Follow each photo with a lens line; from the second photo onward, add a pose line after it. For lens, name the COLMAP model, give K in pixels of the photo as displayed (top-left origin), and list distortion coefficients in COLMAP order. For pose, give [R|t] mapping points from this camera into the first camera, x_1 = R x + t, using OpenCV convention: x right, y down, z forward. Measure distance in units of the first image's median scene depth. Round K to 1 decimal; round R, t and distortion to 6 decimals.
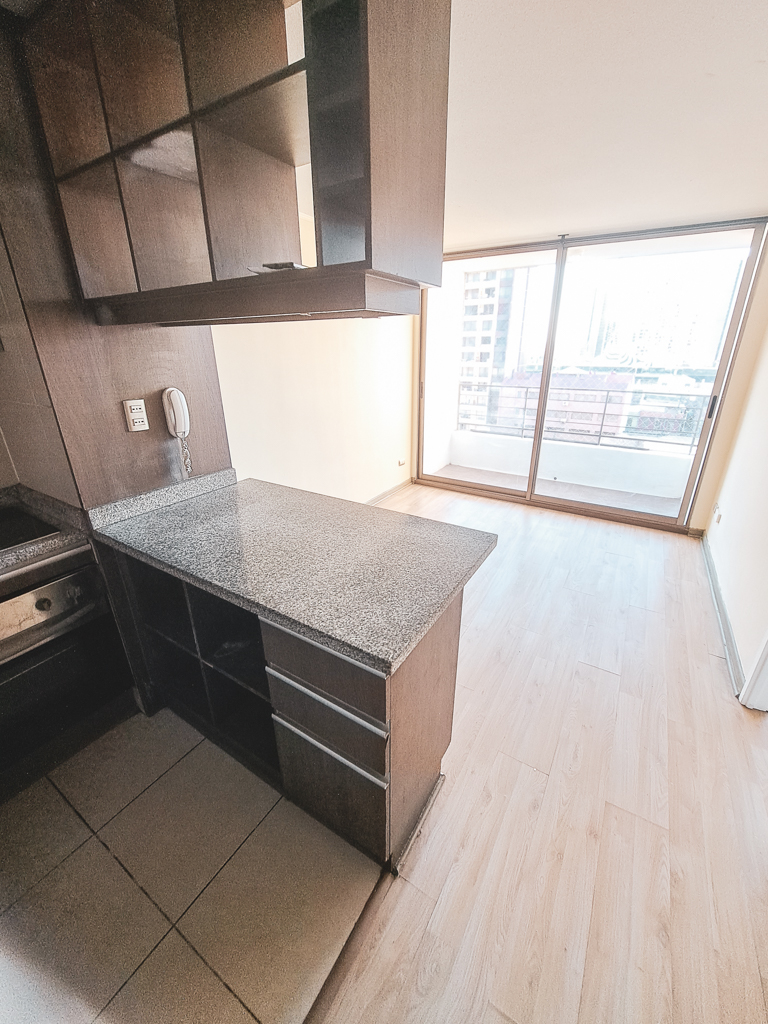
lens RADIAL K [[409.0, 0, 377.6], [0, 409.0, 514.6], [0, 0, 1]] dist [-0.015476, 0.000364]
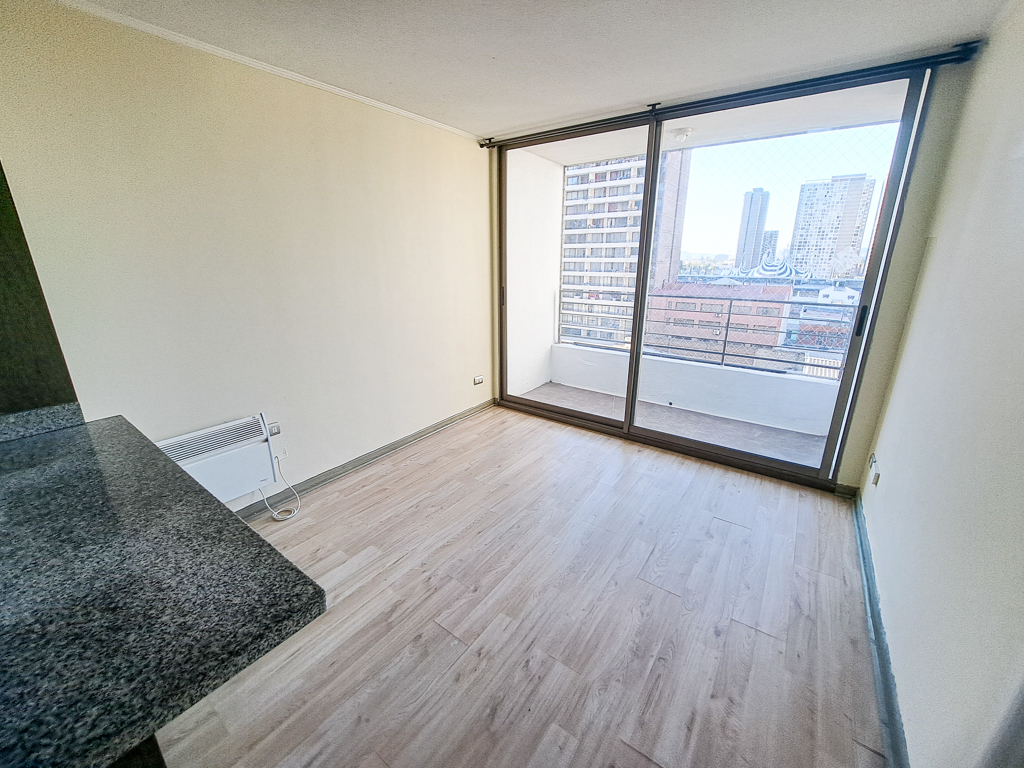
lens RADIAL K [[409.0, 0, 505.3], [0, 409.0, 384.8], [0, 0, 1]] dist [-0.015476, 0.000364]
pose [[0.997513, 0.026342, -0.065380, 0.197413], [-0.032045, 0.995624, -0.087781, -0.055187], [0.062782, 0.089658, 0.993992, 0.203360]]
